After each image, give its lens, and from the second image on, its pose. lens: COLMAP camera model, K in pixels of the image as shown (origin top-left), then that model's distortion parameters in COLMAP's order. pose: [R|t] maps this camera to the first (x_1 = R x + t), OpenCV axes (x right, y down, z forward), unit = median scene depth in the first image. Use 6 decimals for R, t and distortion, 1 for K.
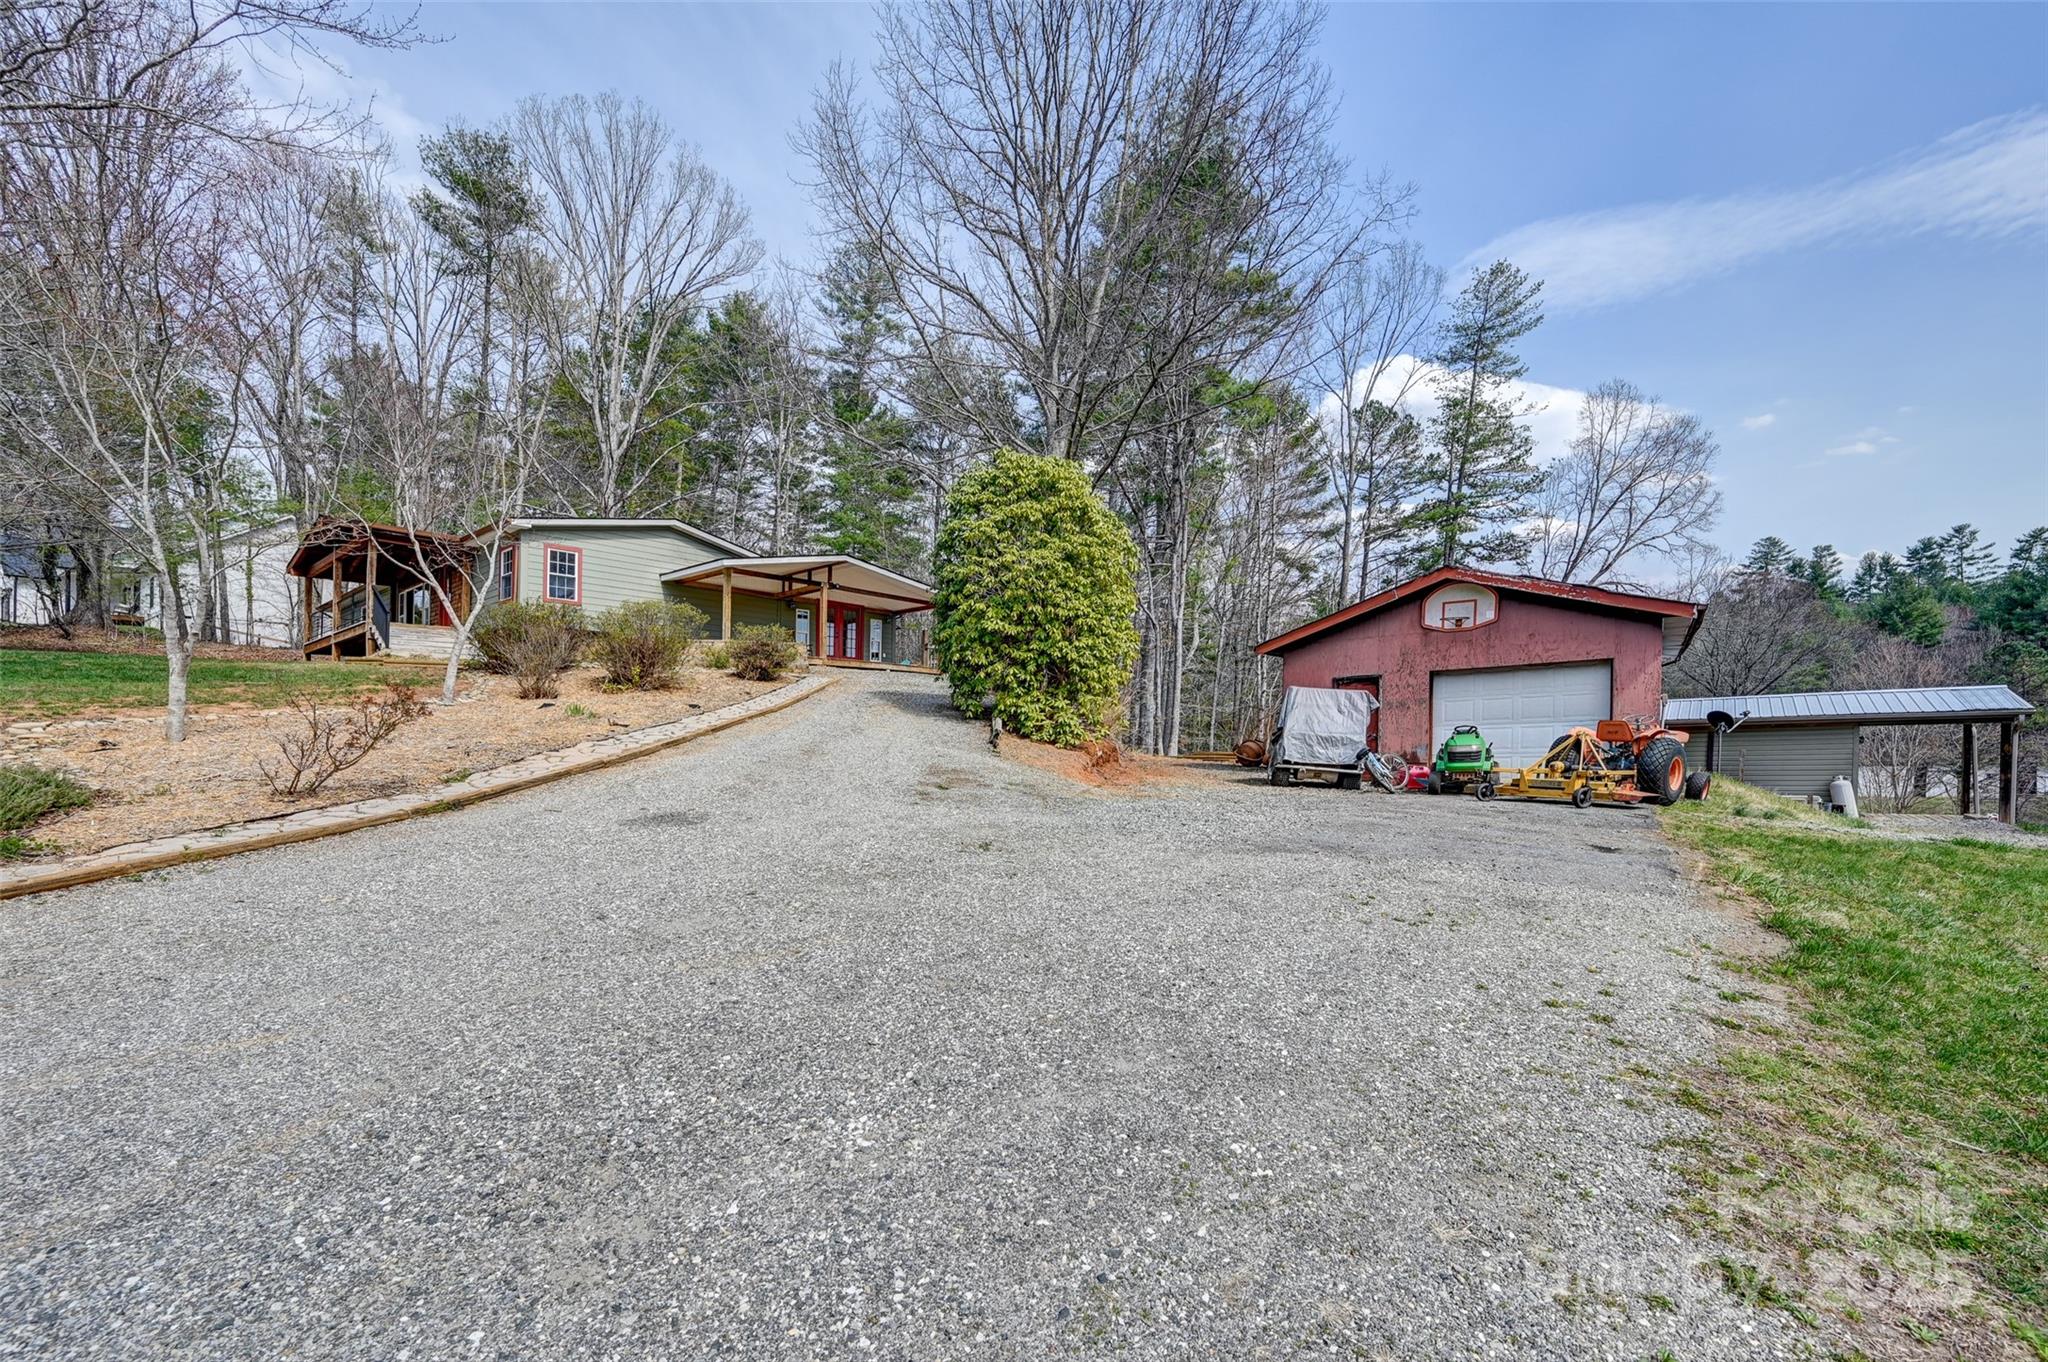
lens RADIAL K [[804.3, 0, 1025.6], [0, 804.3, 730.0], [0, 0, 1]] dist [0.000722, 0.000160]
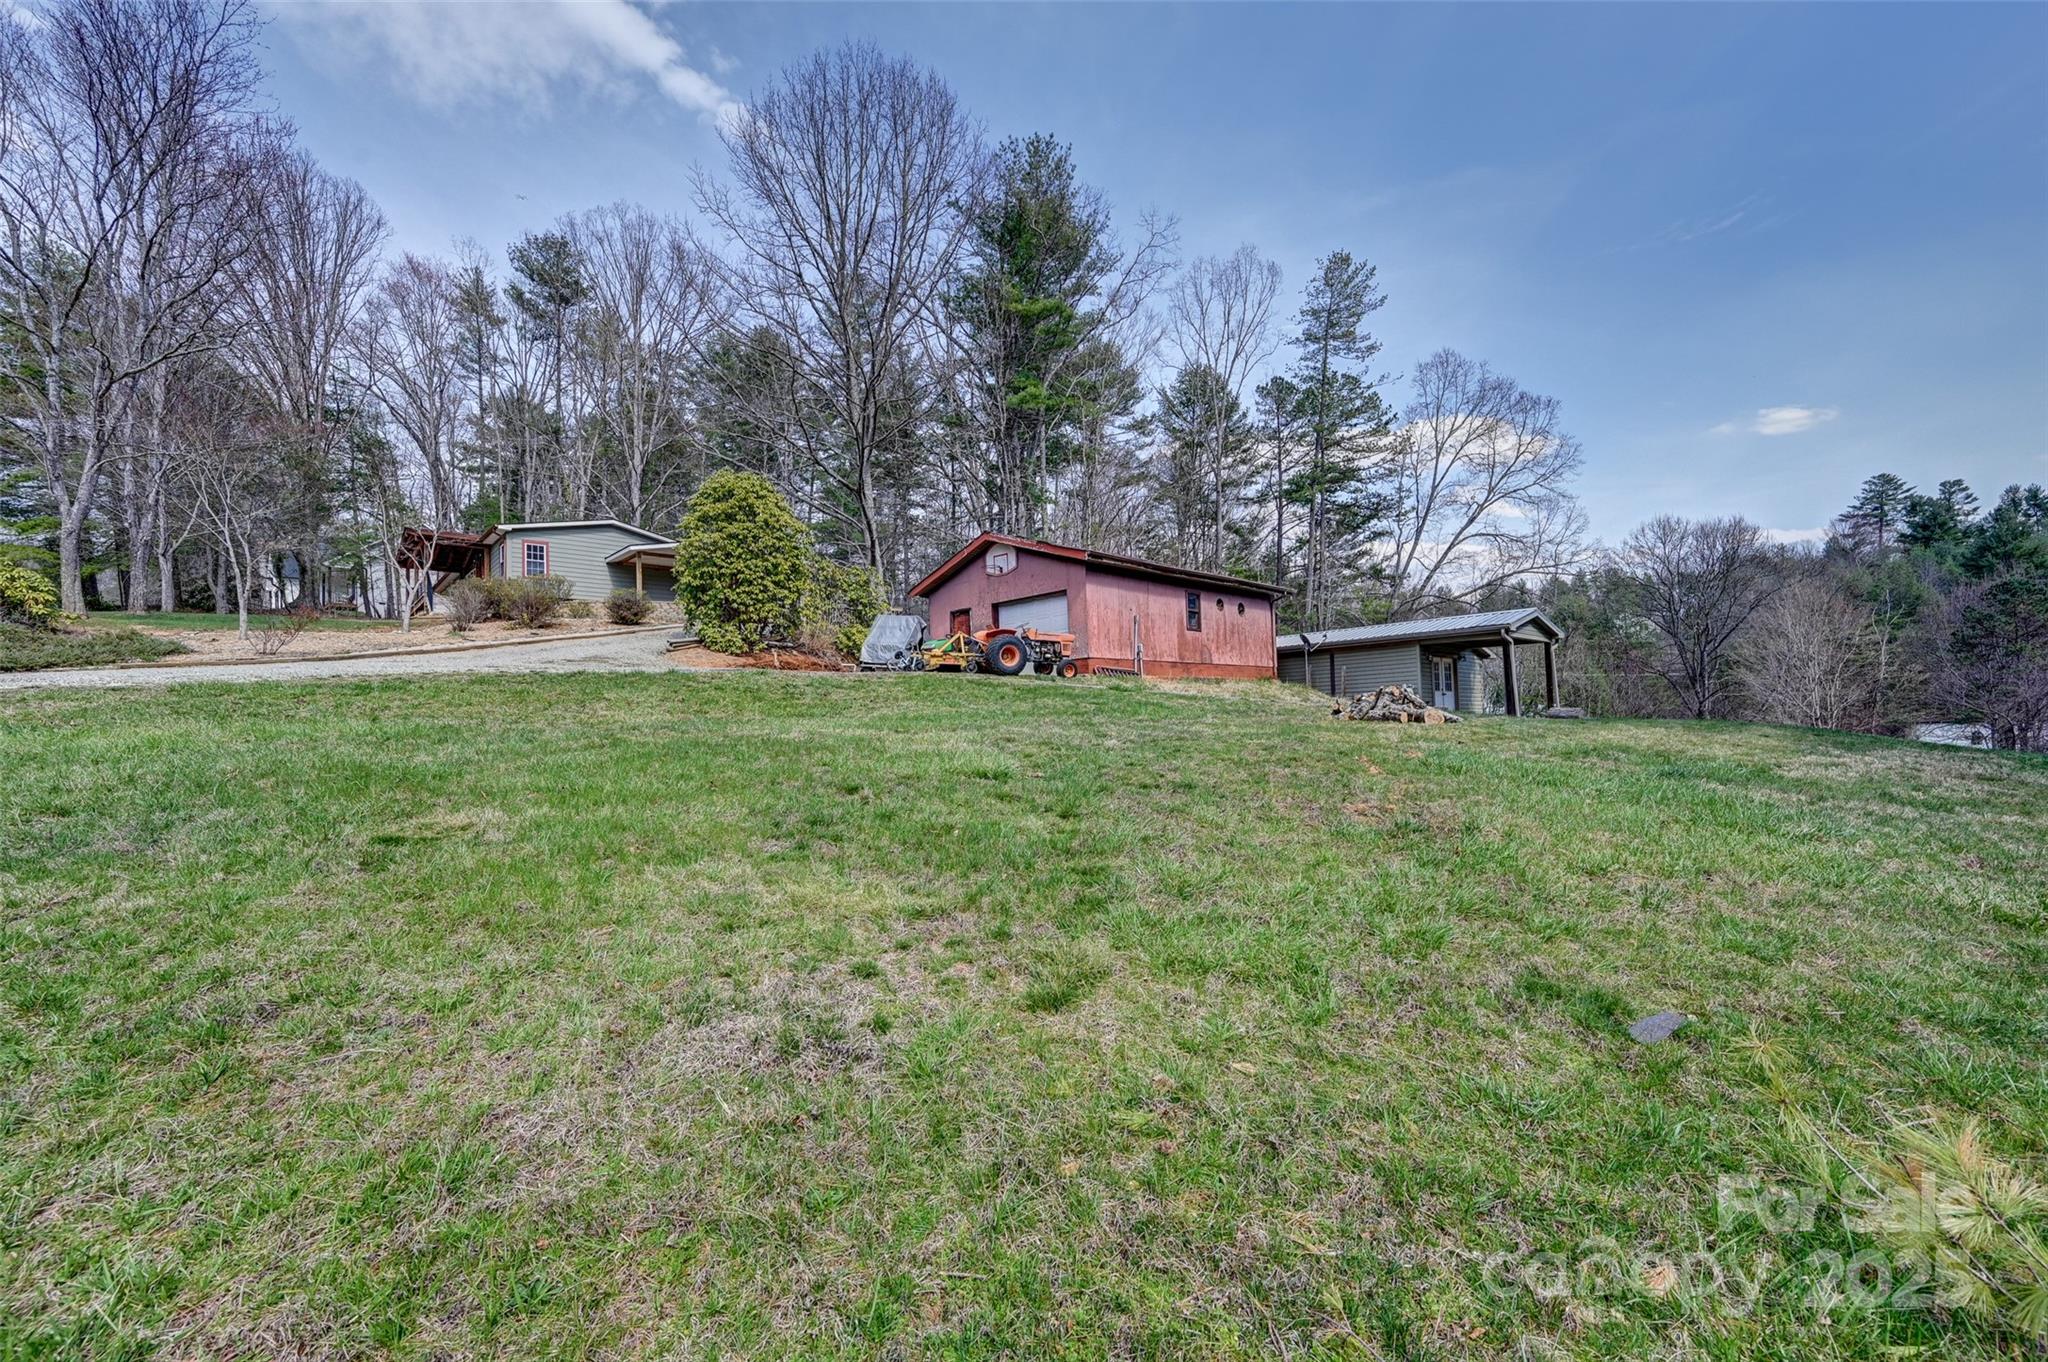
lens RADIAL K [[823.2, 0, 1018.8], [0, 823.2, 707.2], [0, 0, 1]] dist [-0.000475, 0.000126]
pose [[0.981182, -0.001058, -0.193084, 0.392563], [0.000572, 0.999997, -0.002575, 0.055060], [0.193086, 0.002416, 0.981179, -0.212847]]
